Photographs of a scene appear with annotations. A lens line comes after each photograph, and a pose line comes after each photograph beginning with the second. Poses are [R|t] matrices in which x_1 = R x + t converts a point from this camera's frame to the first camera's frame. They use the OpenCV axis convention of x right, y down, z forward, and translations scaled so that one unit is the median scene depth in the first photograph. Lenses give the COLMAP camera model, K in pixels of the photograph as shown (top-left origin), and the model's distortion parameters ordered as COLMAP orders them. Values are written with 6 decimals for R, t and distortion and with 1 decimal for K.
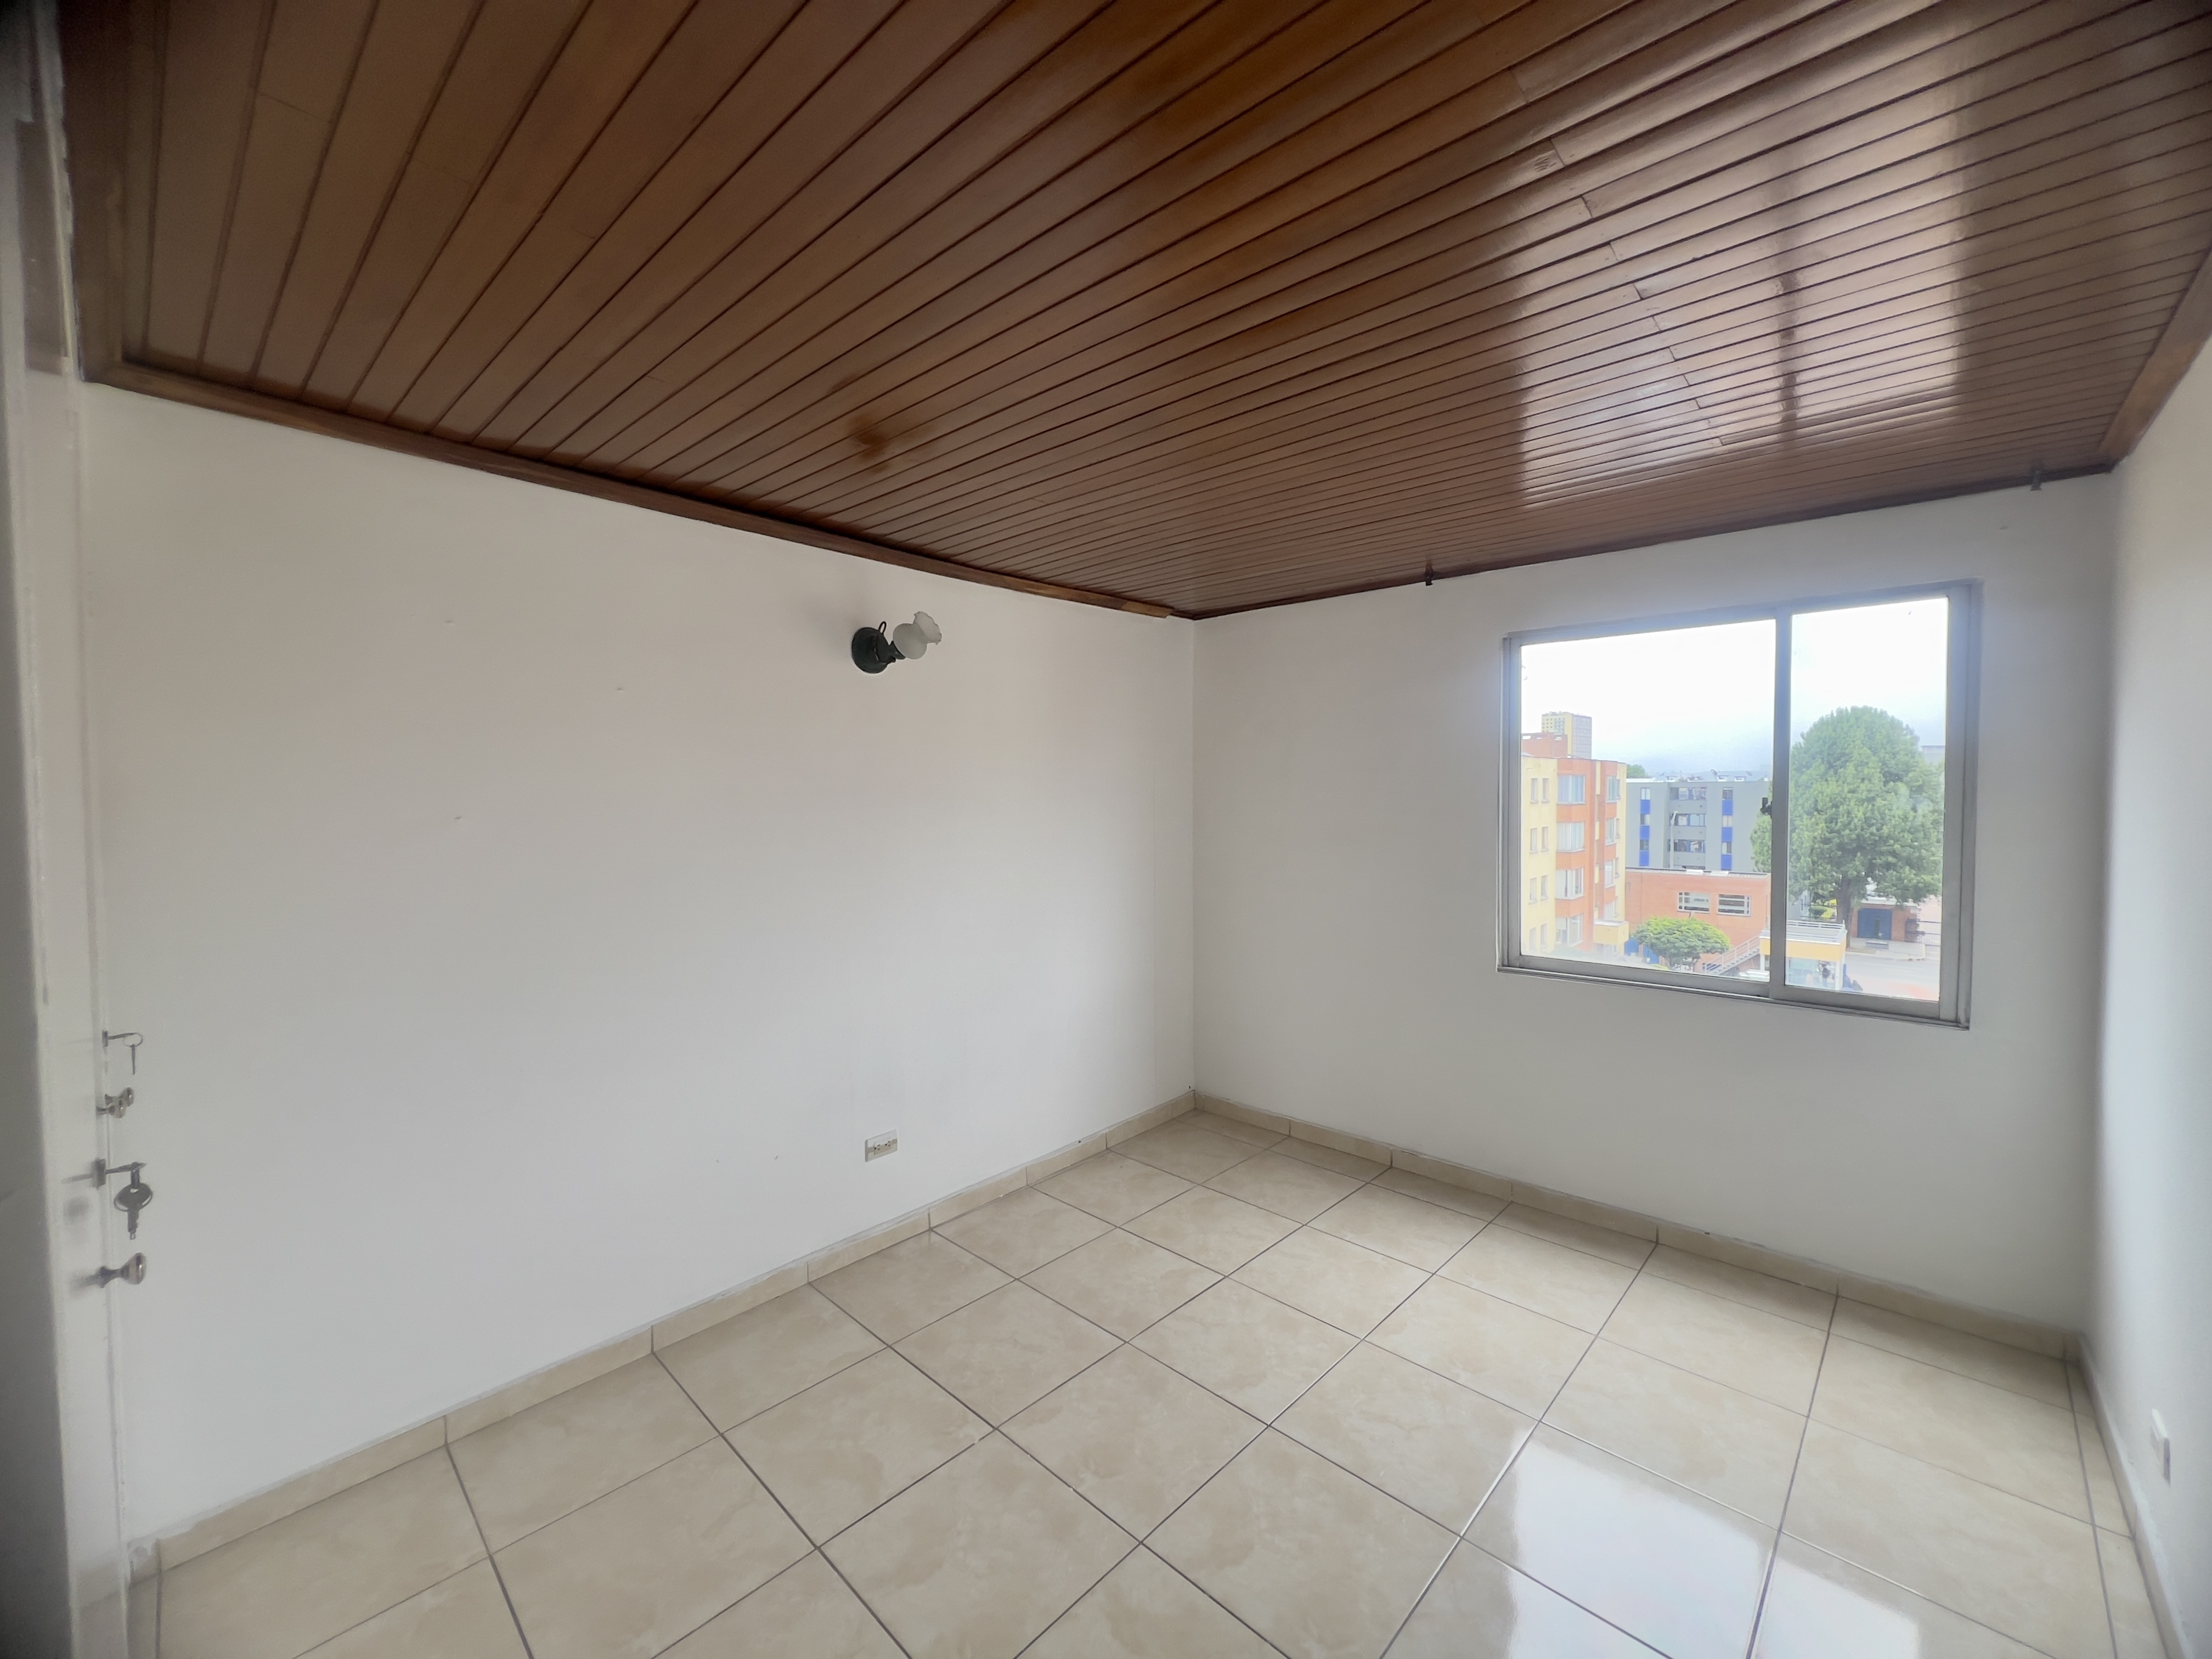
lens RADIAL K [[889.3, 0, 1078.9], [0, 889.3, 828.5], [0, 0, 1]] dist [-0.001792, 0.000578]
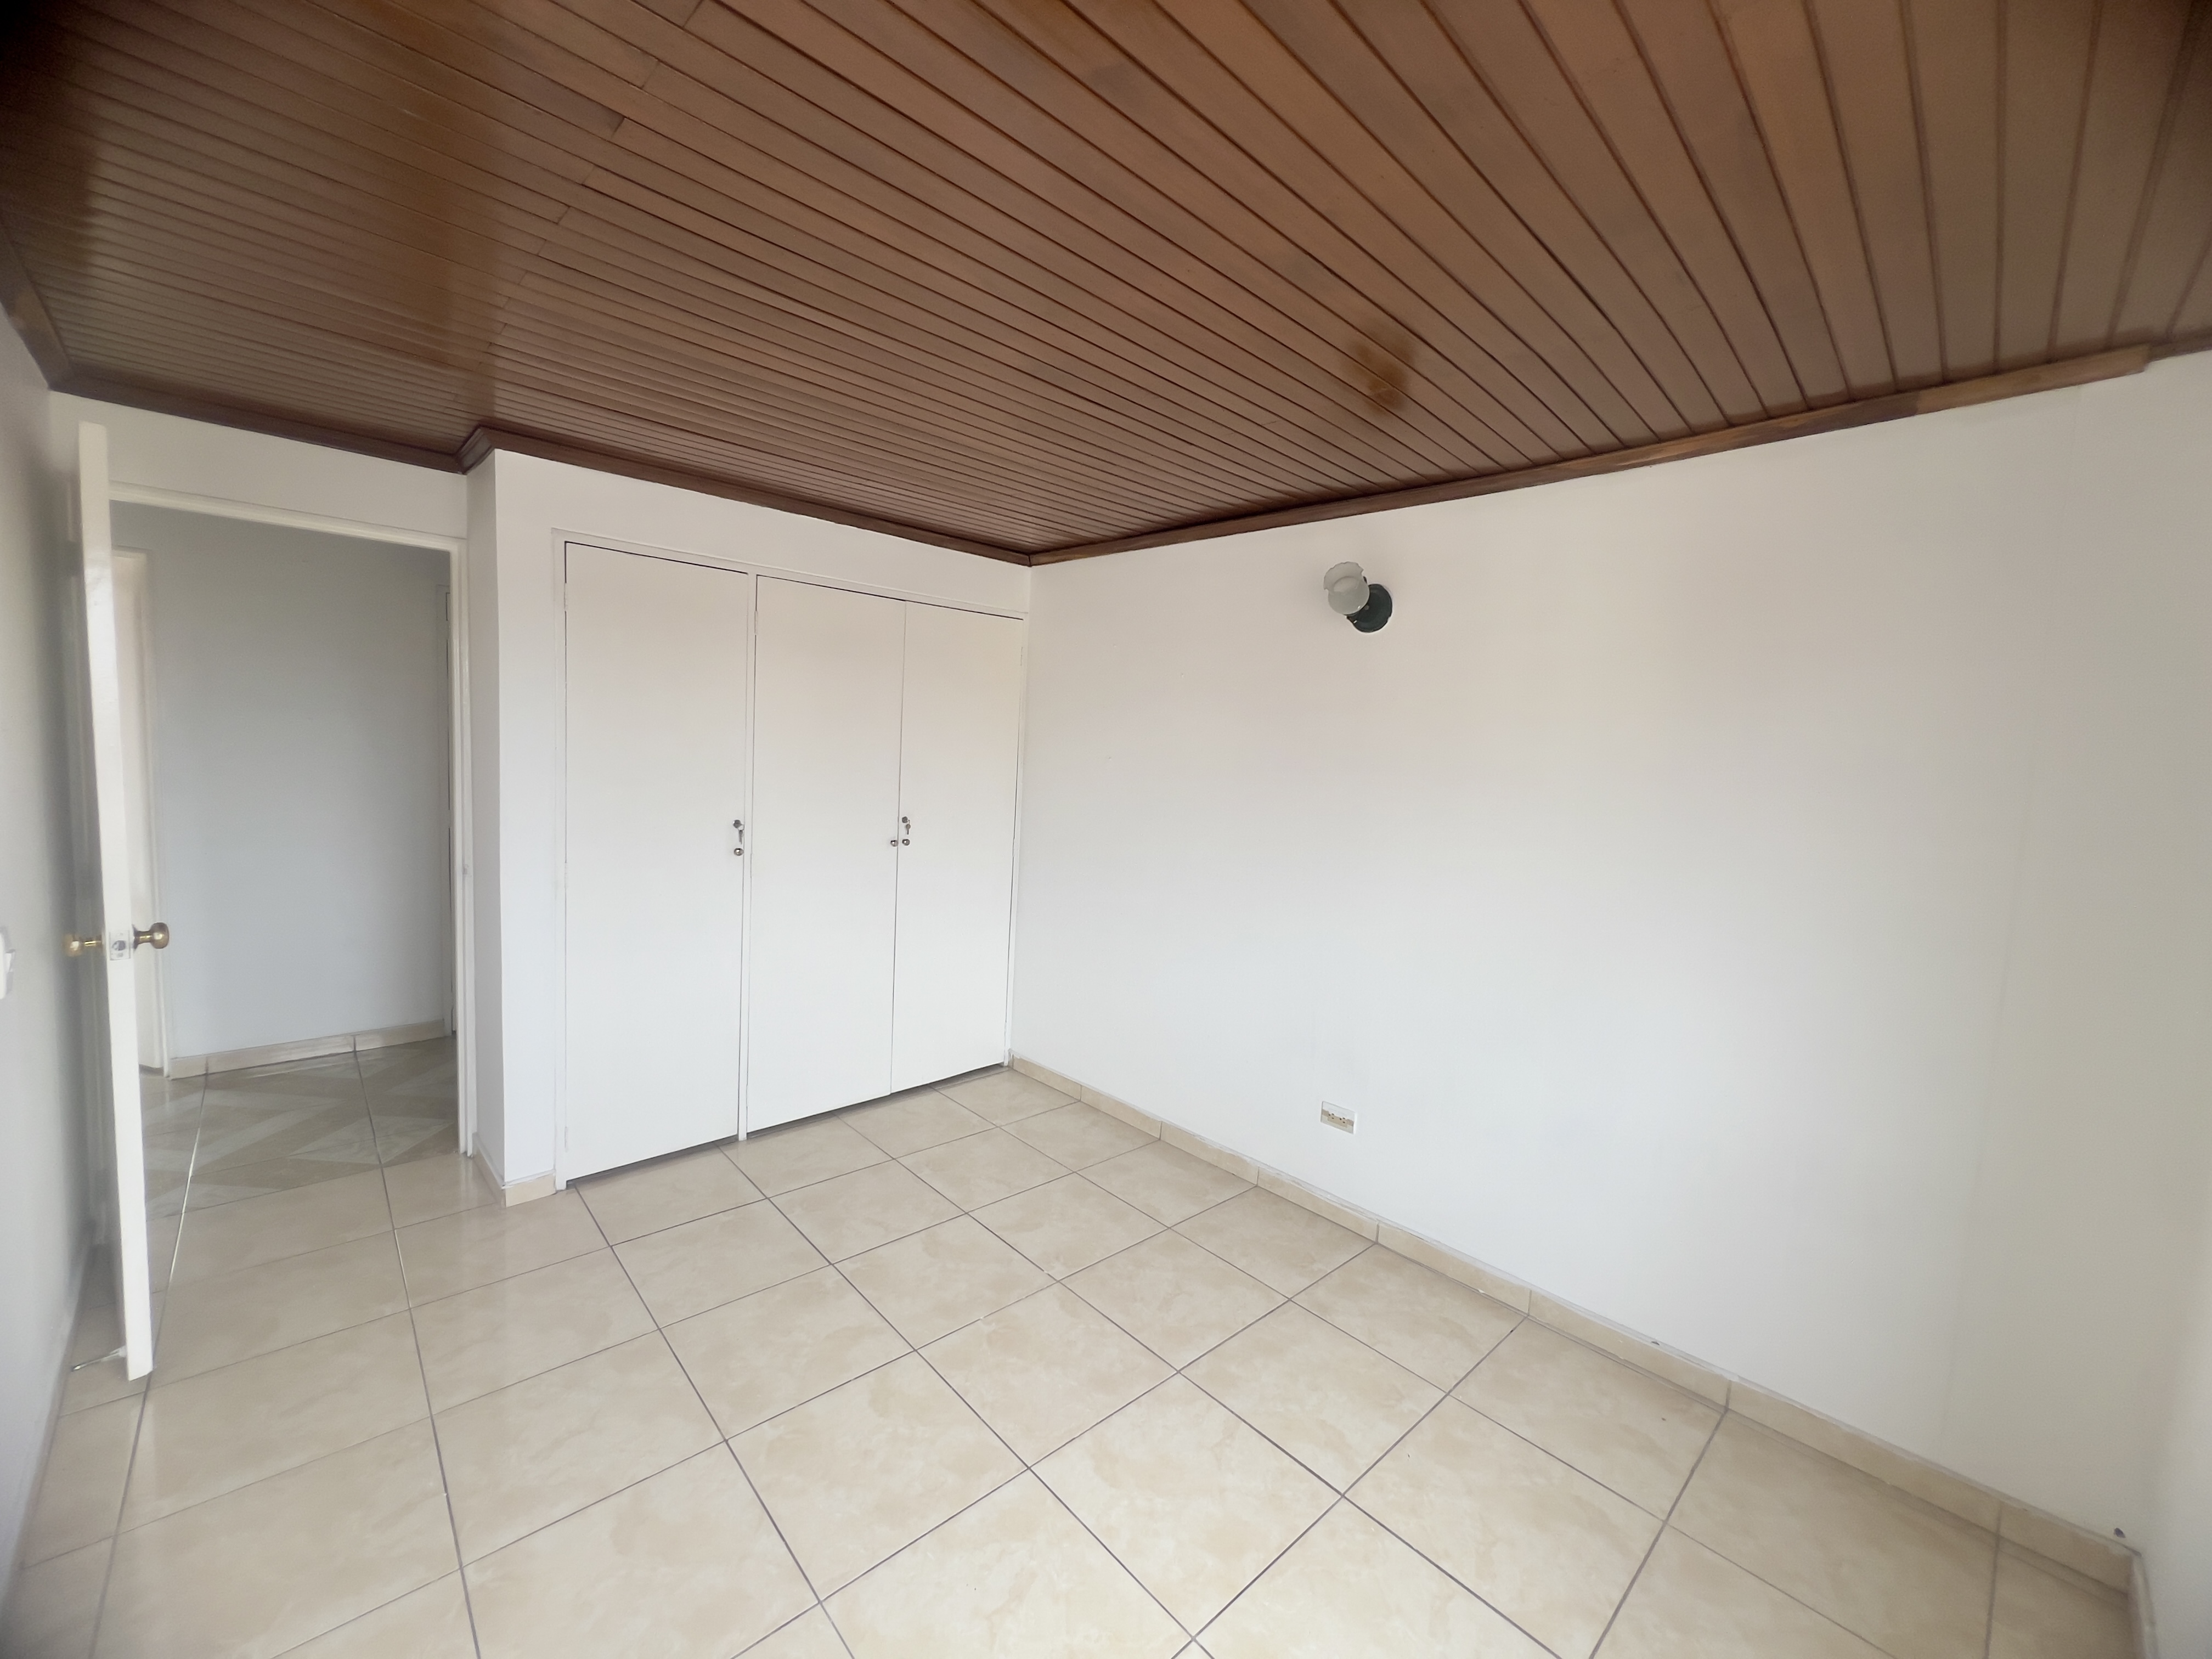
lens RADIAL K [[889.3, 0, 1112.3], [0, 889.3, 822.6], [0, 0, 1]] dist [-0.001792, 0.000578]
pose [[-0.045265, 0.086747, -0.995202, 0.816941], [-0.093310, 0.991500, 0.090668, -0.033909], [0.994608, 0.096967, -0.036786, 0.840344]]
